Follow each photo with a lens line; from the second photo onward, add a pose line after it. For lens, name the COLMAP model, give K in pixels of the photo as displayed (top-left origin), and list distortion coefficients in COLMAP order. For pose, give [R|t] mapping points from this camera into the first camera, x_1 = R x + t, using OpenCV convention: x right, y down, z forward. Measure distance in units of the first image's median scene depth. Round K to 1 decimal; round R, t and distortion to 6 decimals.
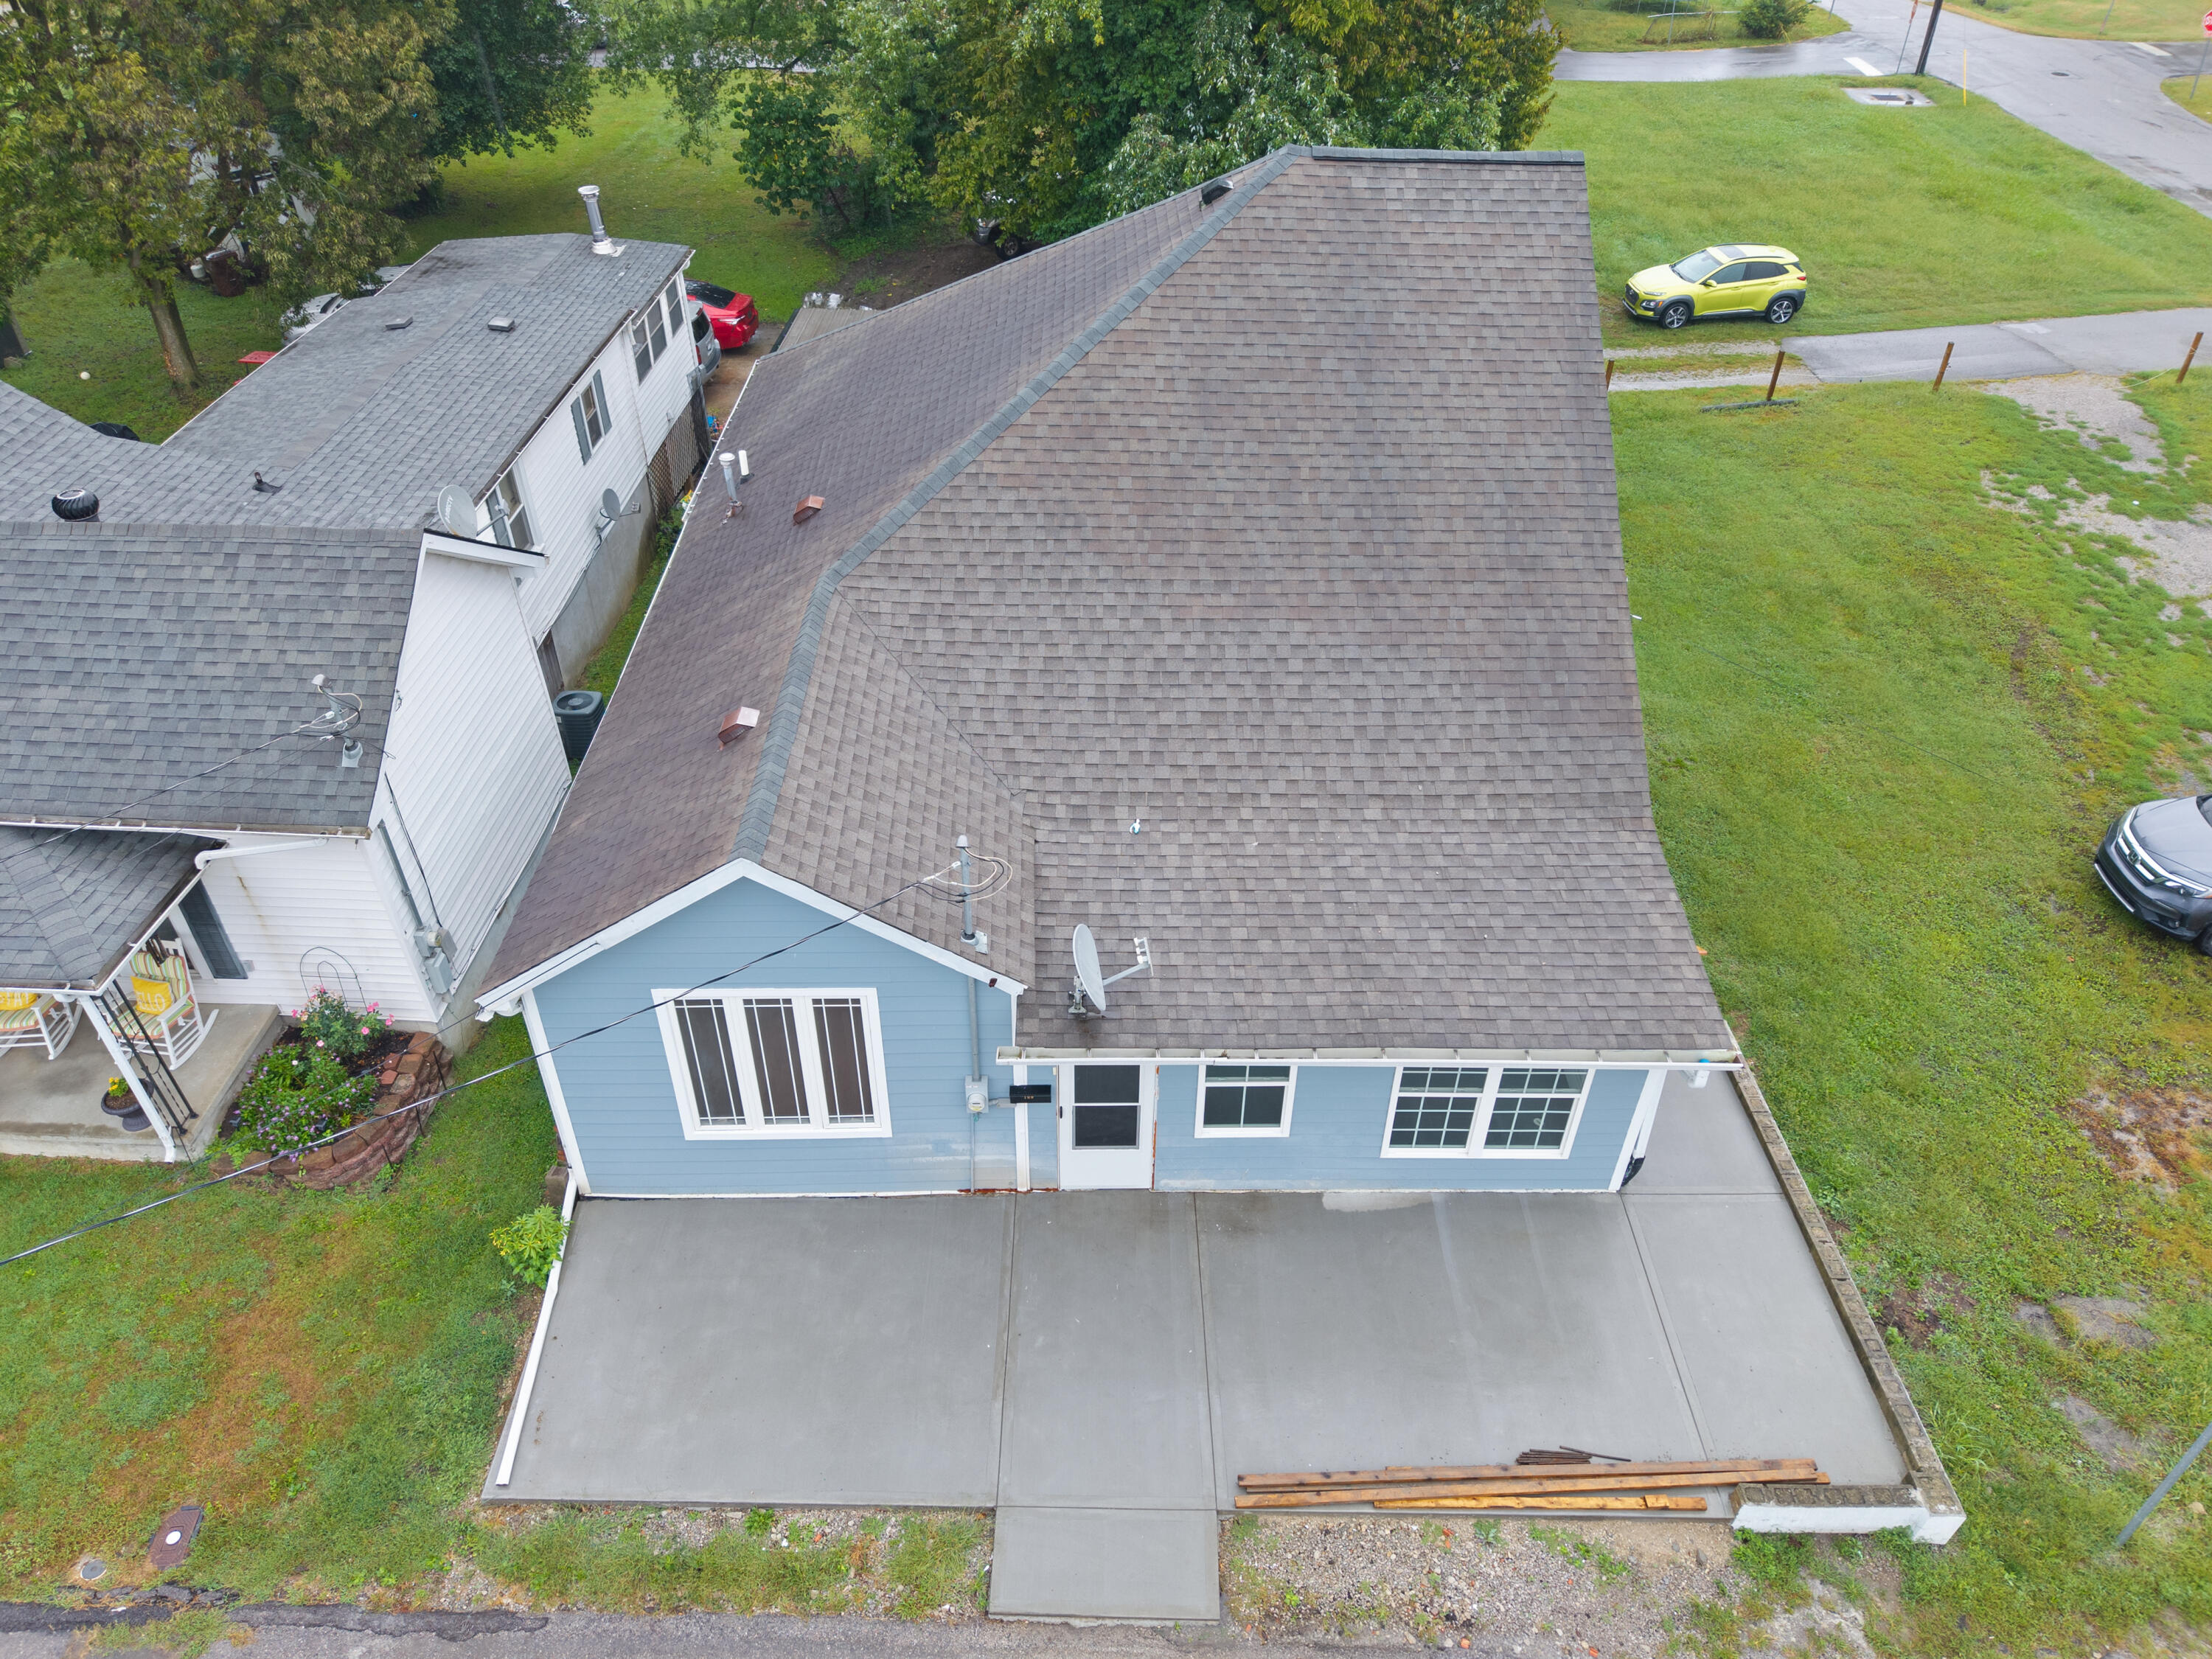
lens RADIAL K [[1491.0, 0, 1101.3], [0, 1491.0, 841.2], [0, 0, 1]] dist [0.023067, -0.017961]
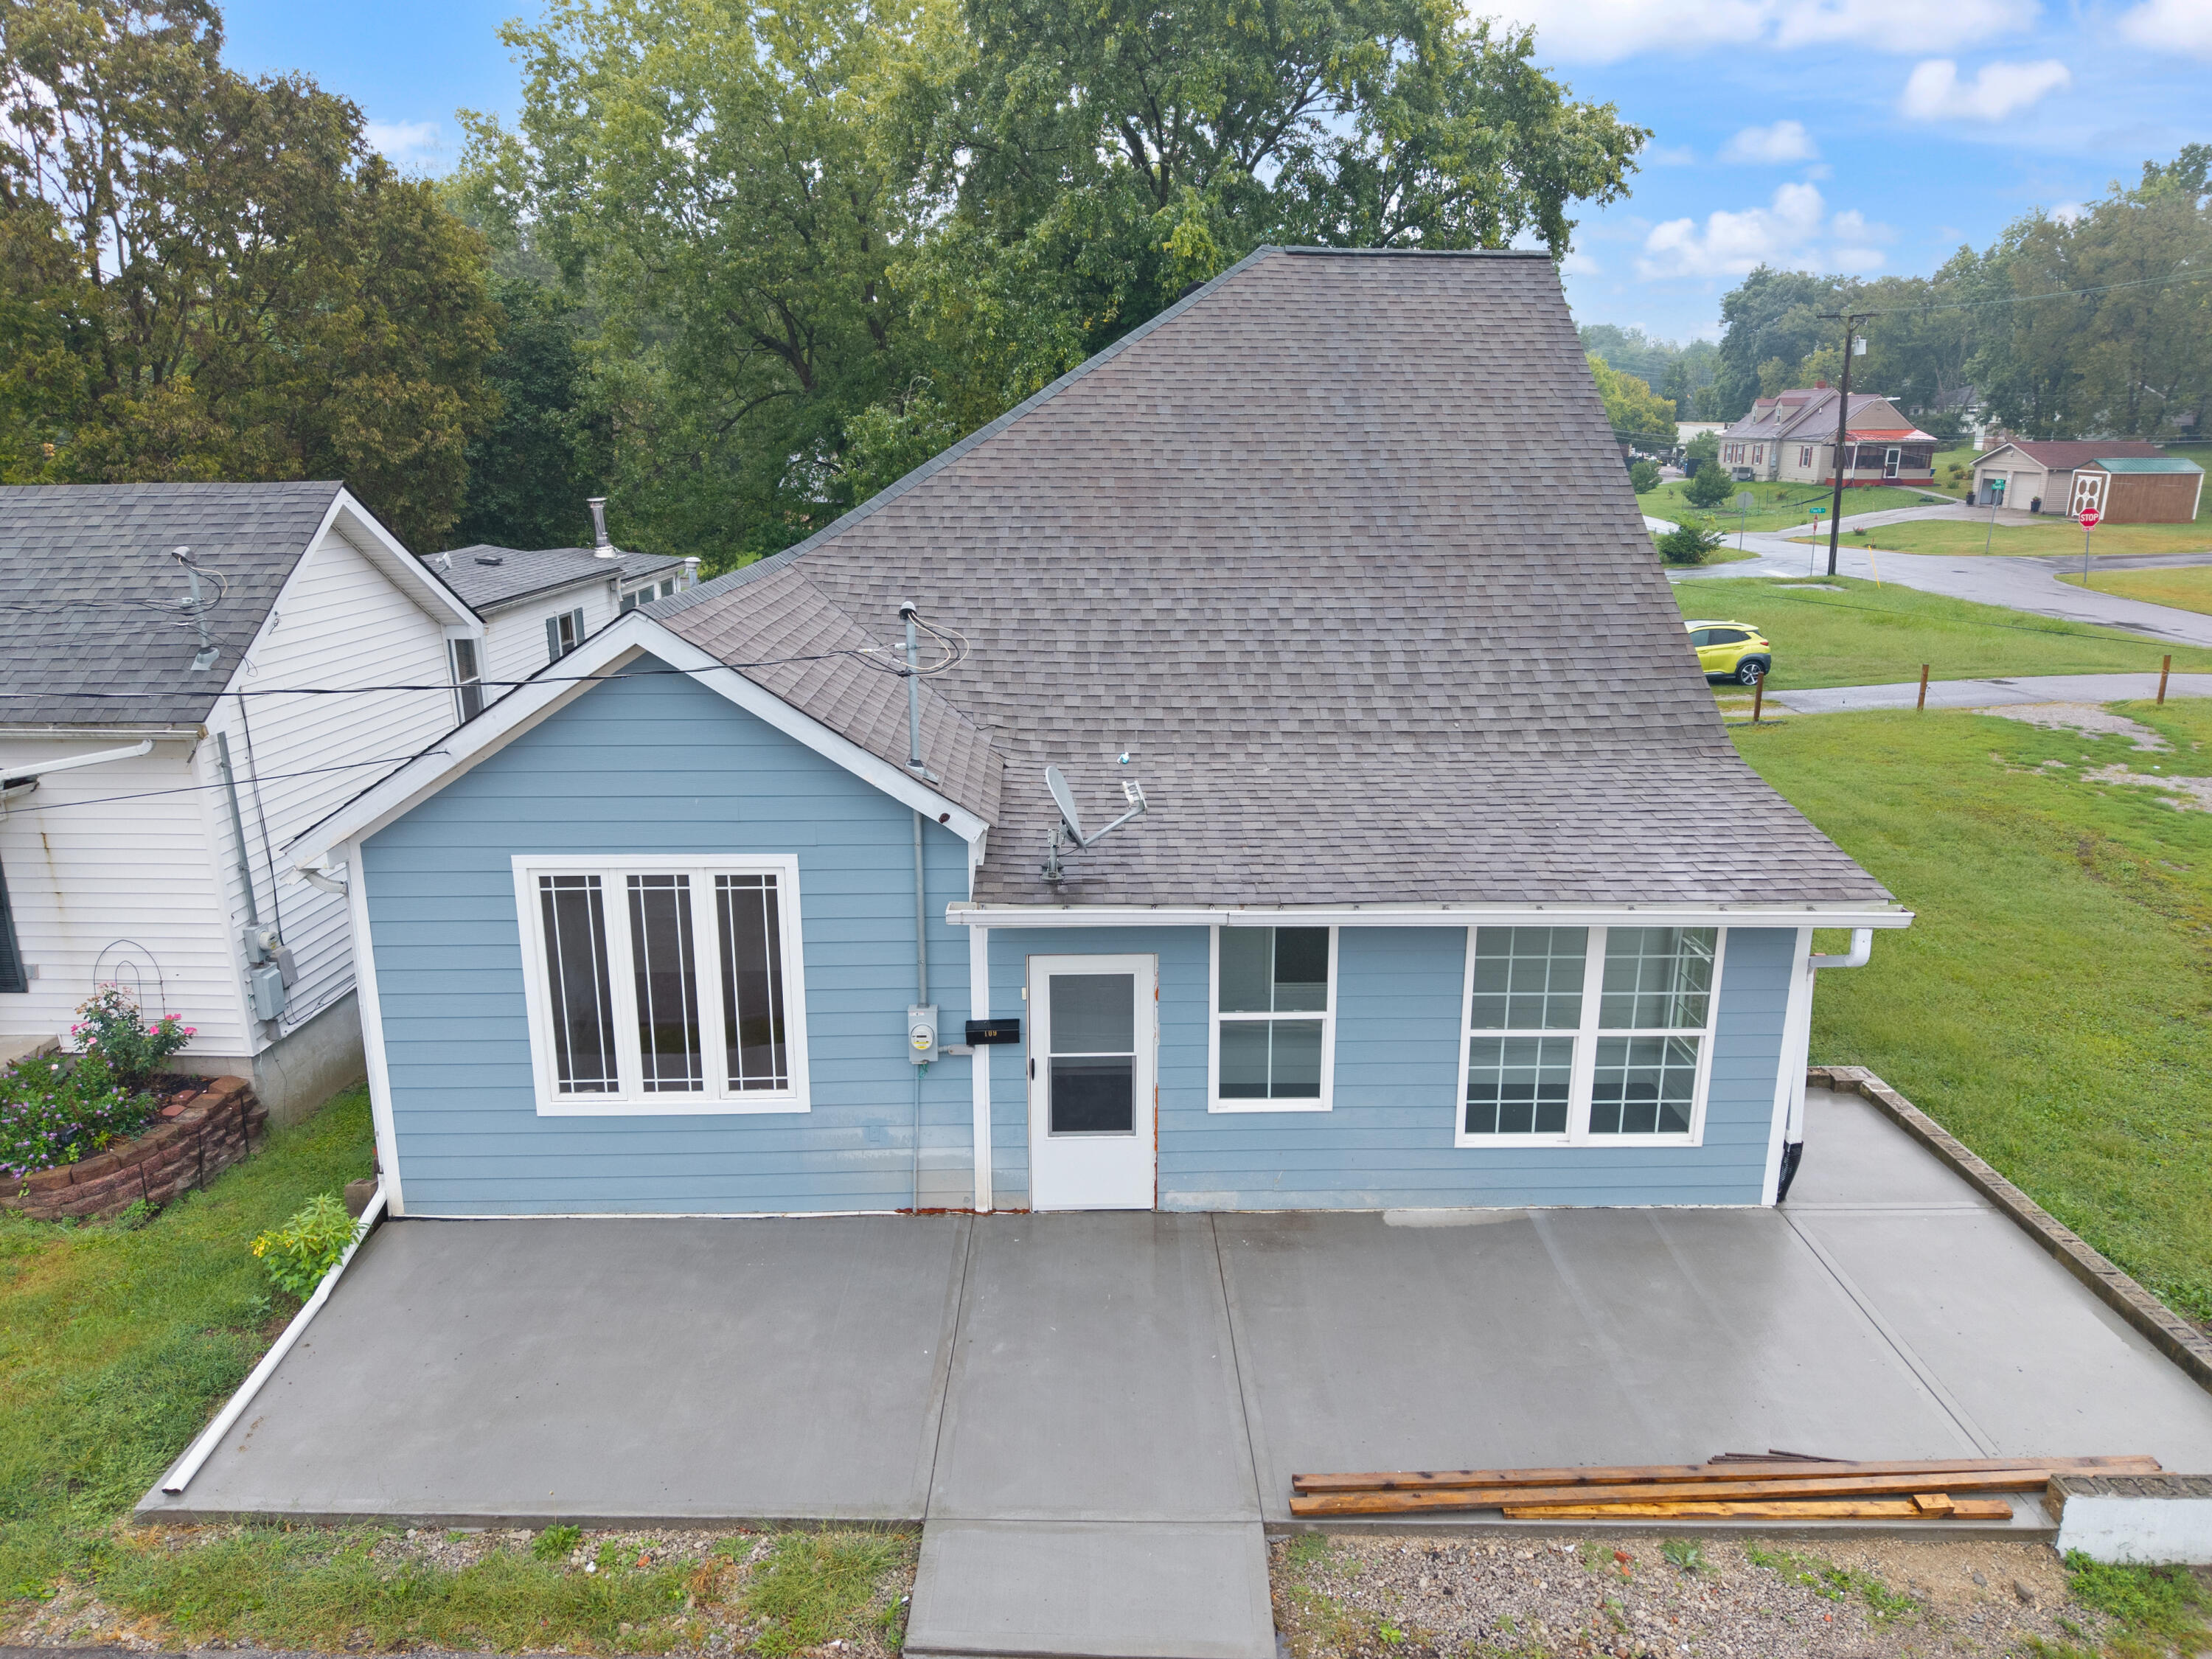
lens RADIAL K [[1491.0, 0, 1101.2], [0, 1491.0, 840.0], [0, 0, 1]] dist [0.023067, -0.017961]
pose [[0.999924, -0.011717, 0.003796, 0.006485], [0.012272, 0.921732, -0.387633, 0.357067], [0.001043, 0.387650, 0.921806, 0.238809]]
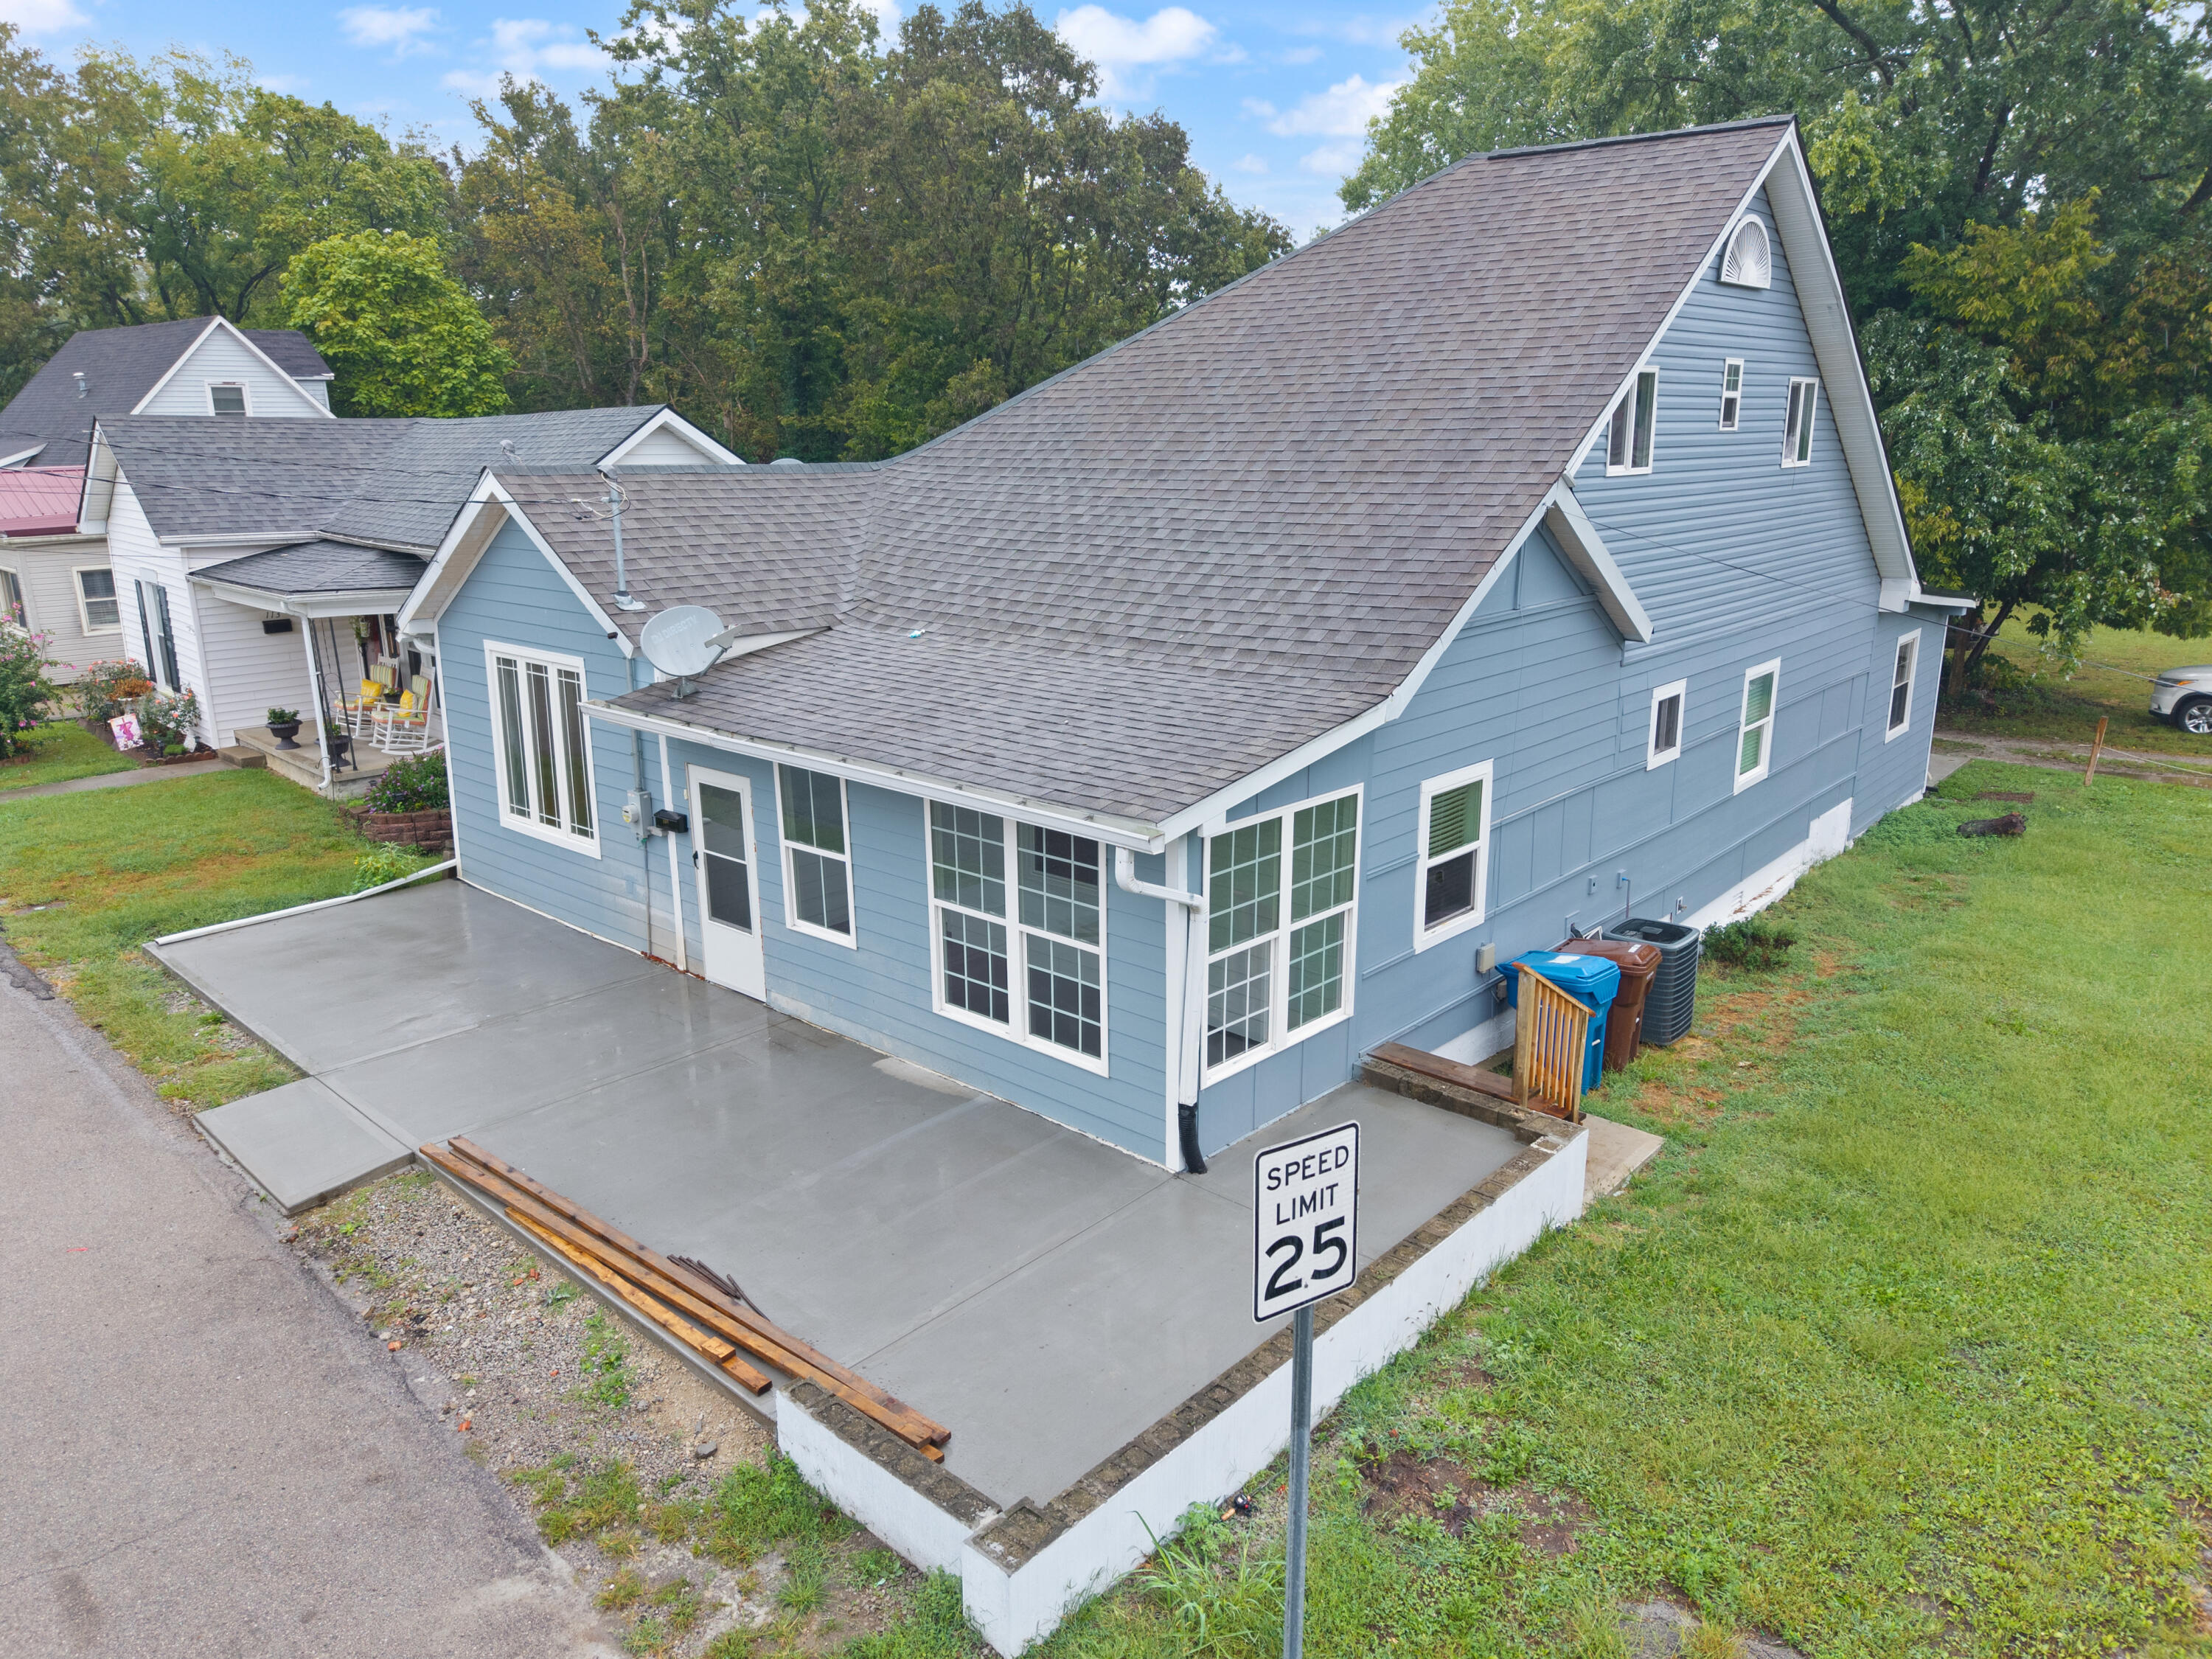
lens RADIAL K [[1491.0, 0, 1100.6], [0, 1491.0, 841.7], [0, 0, 1]] dist [0.023067, -0.017961]
pose [[0.734068, 0.166964, -0.658230, 0.749041], [-0.411687, 0.880283, -0.235830, 0.278916], [0.540054, 0.444100, 0.714924, 0.442270]]
